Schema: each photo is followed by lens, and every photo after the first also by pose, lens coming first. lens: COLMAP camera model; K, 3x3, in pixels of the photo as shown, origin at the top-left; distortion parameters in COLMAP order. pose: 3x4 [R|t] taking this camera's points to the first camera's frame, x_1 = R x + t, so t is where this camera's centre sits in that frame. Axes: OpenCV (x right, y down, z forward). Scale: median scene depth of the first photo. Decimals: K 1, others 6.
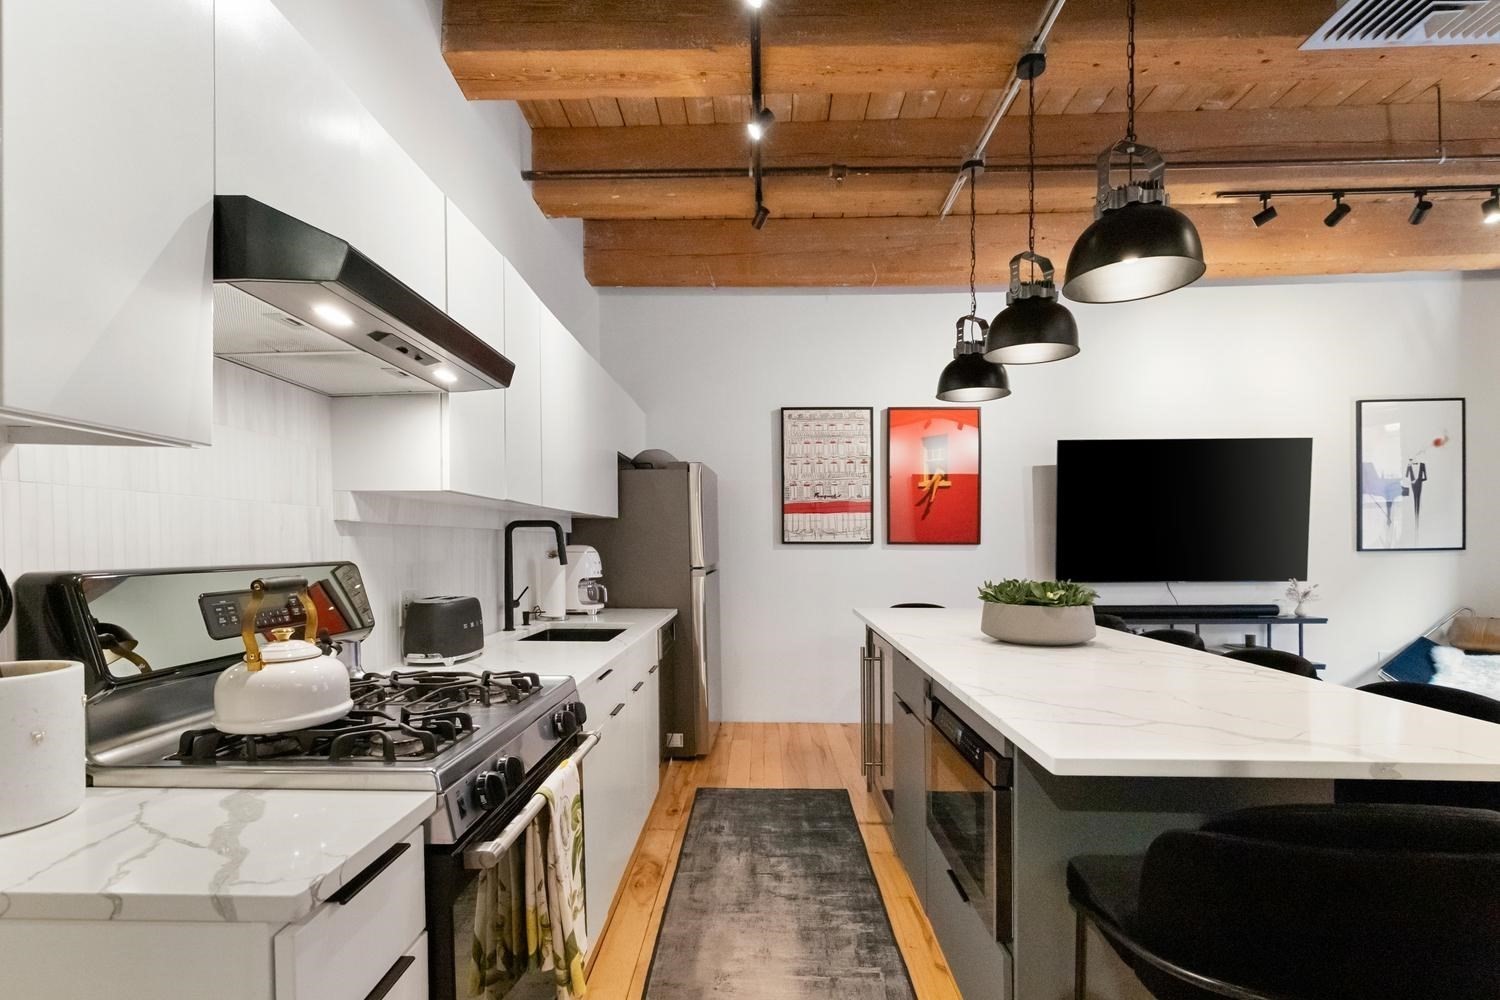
lens RADIAL K [[701.4, 0, 733.8], [0, 701.4, 557.8], [0, 0, 1]] dist [0.002890, 0.000344]
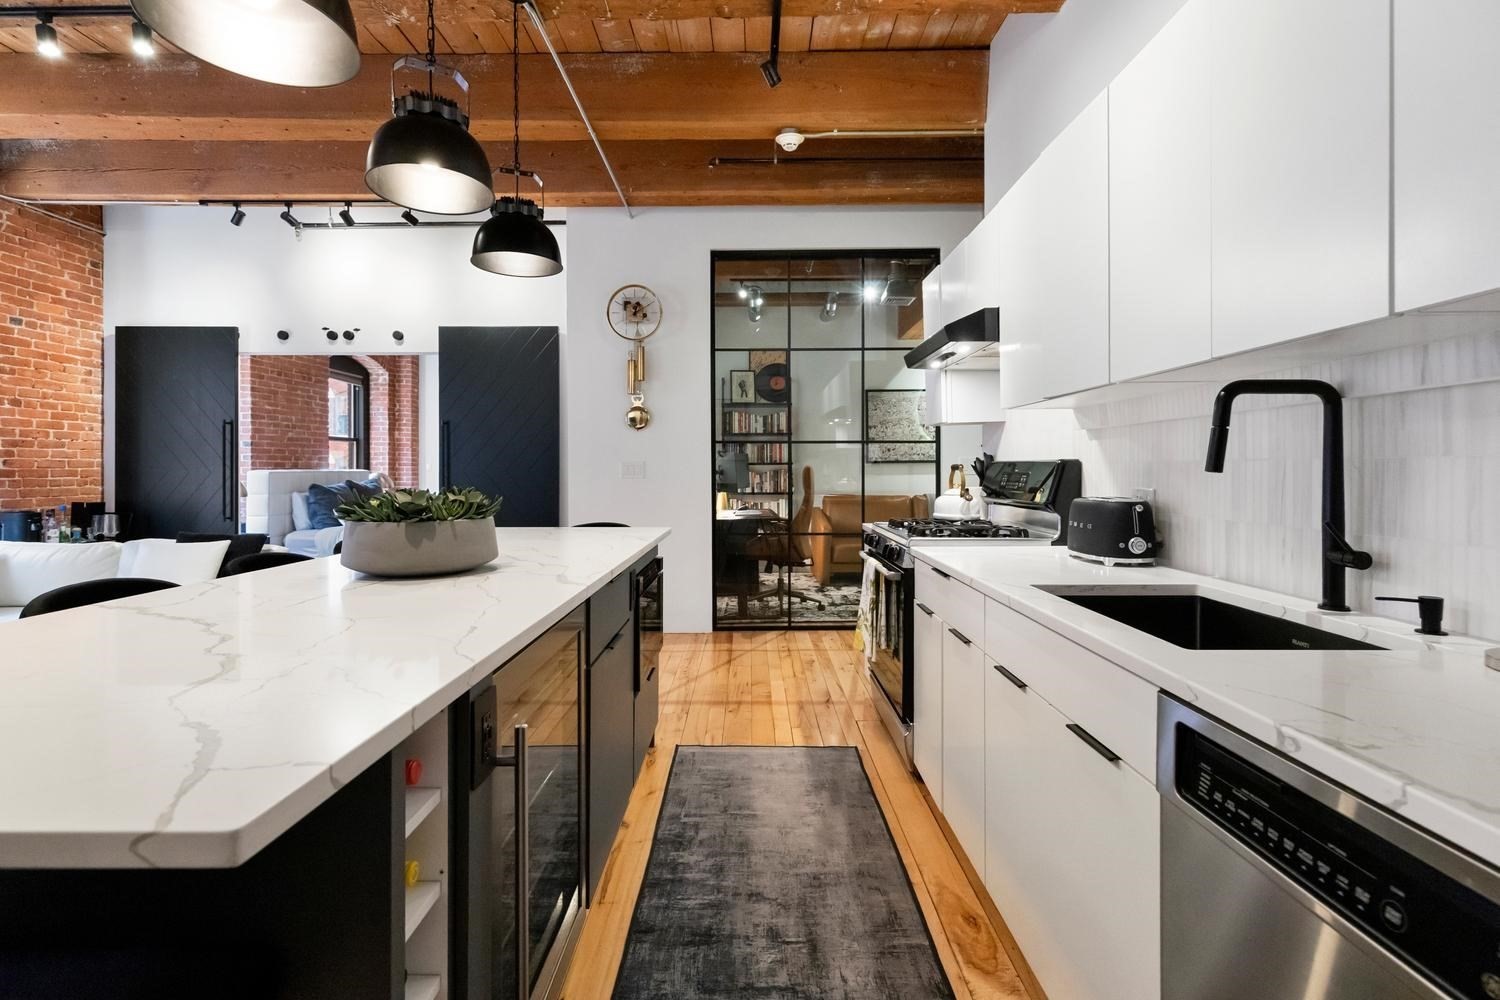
lens RADIAL K [[686.1, 0, 738.0], [0, 686.1, 467.8], [0, 0, 1]] dist [0.001370, -0.000271]
pose [[-0.999703, 0.002518, -0.024245, 0.062871], [0.002111, 0.999857, 0.016792, -0.000151], [0.024284, 0.016736, -0.999565, 0.925934]]
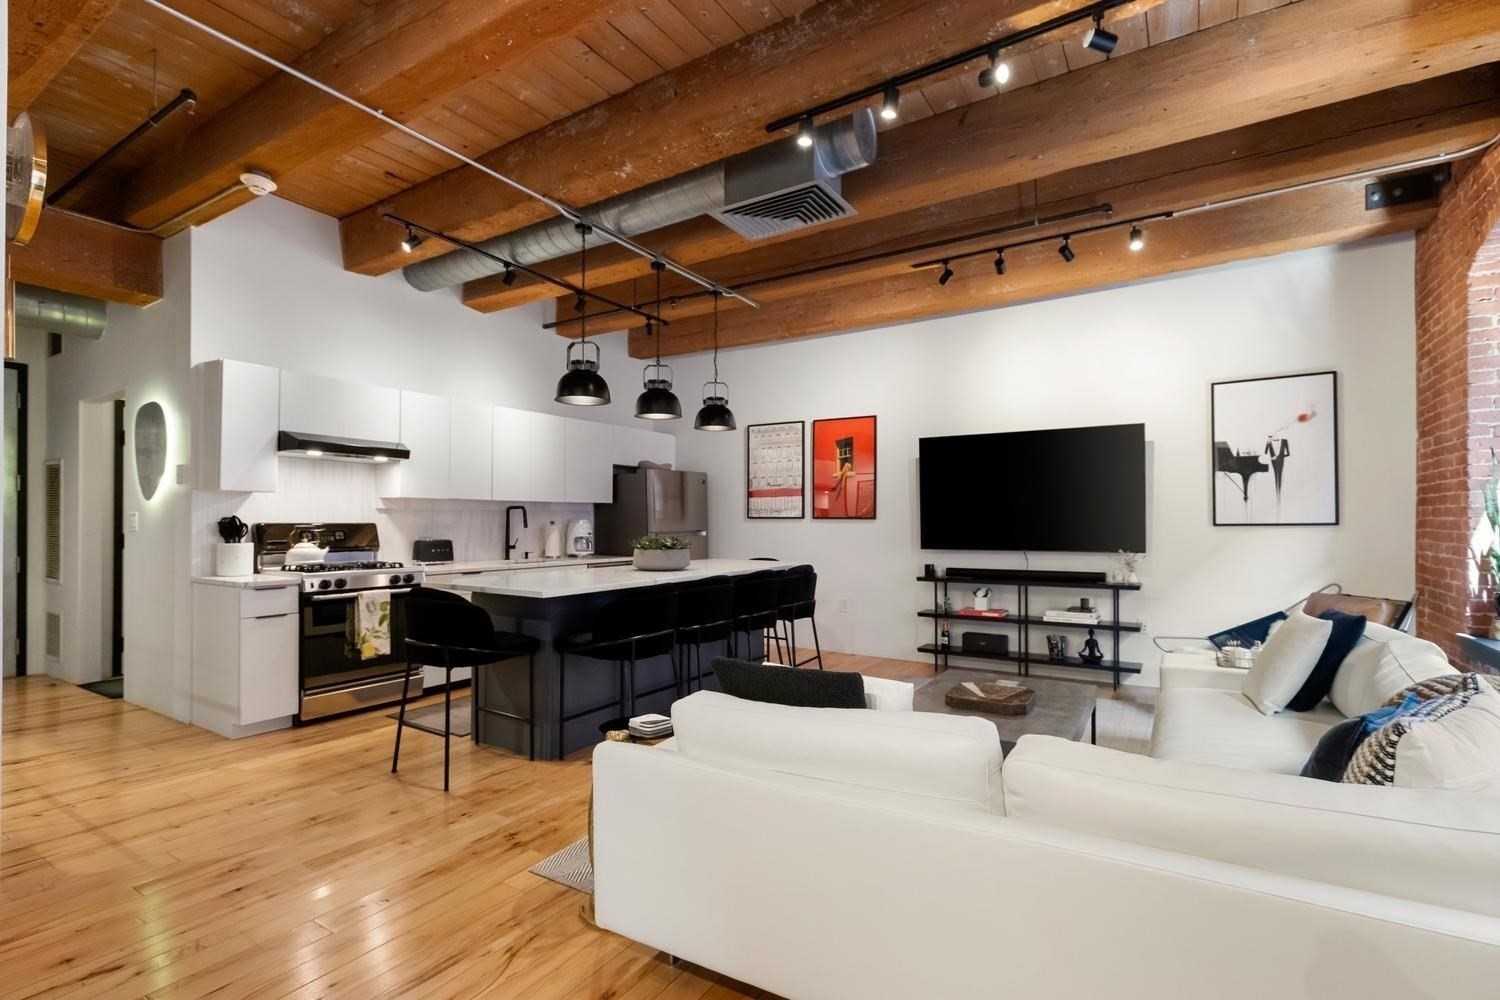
lens RADIAL K [[692.0, 0, 750.5], [0, 692.0, 518.6], [0, 0, 1]] dist [0.010530, -0.001105]
pose [[0.865183, 0.001400, -0.501454, 0.838473], [-0.012969, 0.999724, -0.019586, 0.009170], [0.501288, 0.023449, 0.864963, -0.254741]]
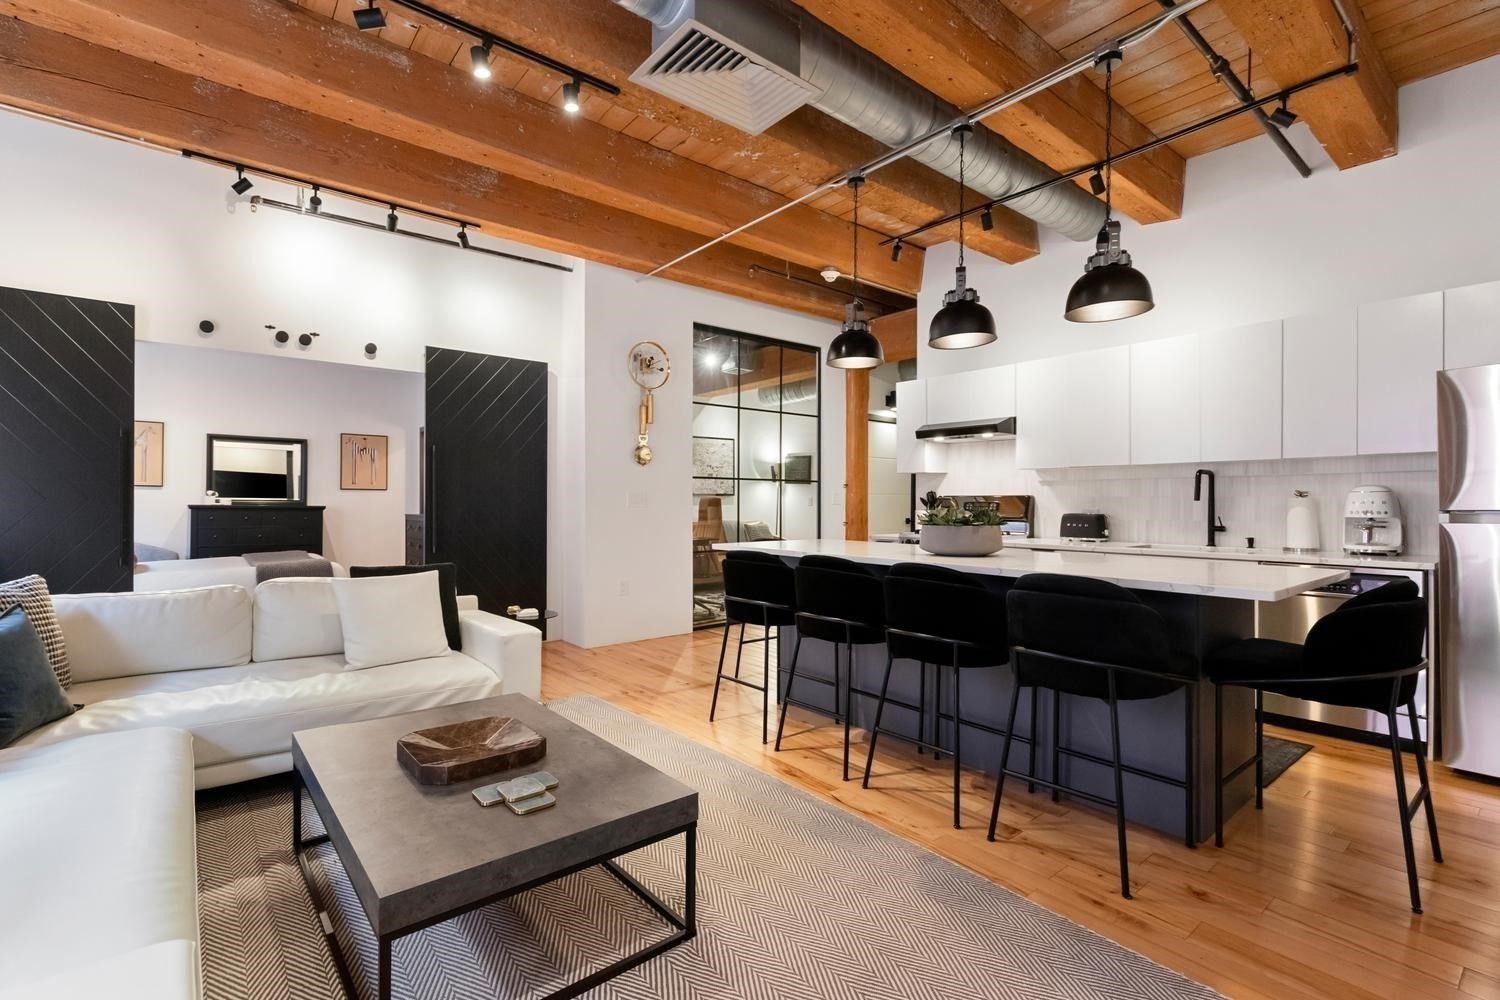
lens RADIAL K [[680.8, 0, 750.0], [0, 680.8, 500.0], [0, 0, 1]] dist [0.002910, 0.000082]
pose [[-0.752762, -0.003982, -0.658280, 0.847786], [-0.014476, 0.999840, 0.010506, 0.005252], [0.658133, 0.017438, -0.752699, 0.911453]]
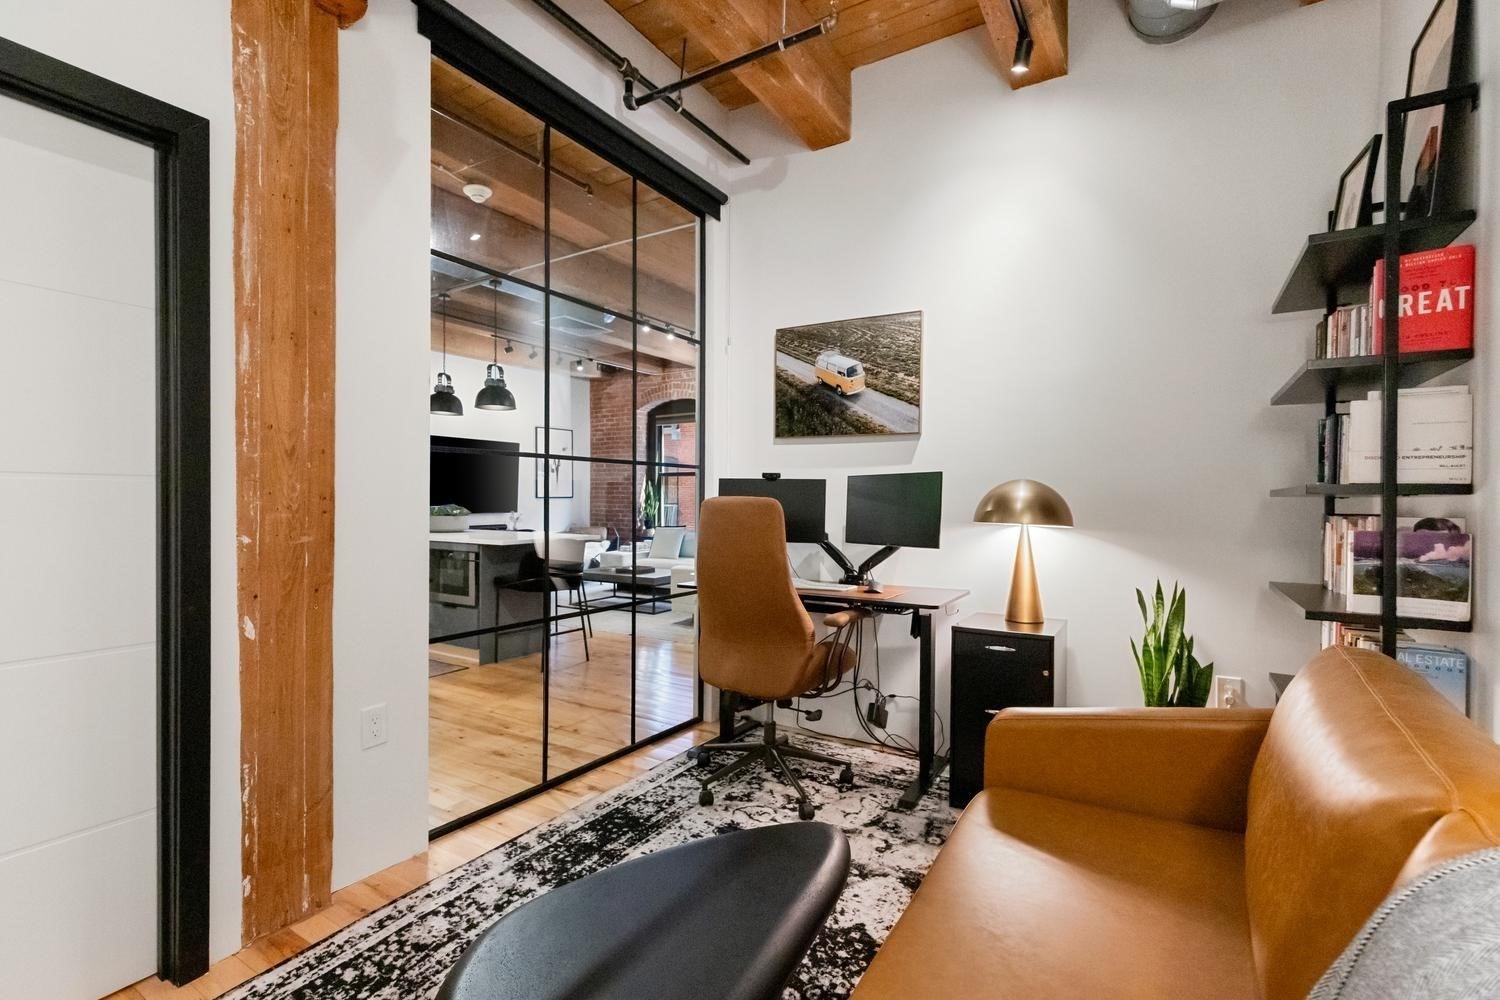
lens RADIAL K [[680.8, 0, 750.0], [0, 680.8, 500.0], [0, 0, 1]] dist [0.002910, 0.000082]
pose [[0.494167, 0.001655, 0.869366, -0.580904], [0.011987, 0.999890, -0.008717, 0.022173], [-0.869285, 0.014729, 0.494093, -0.575704]]
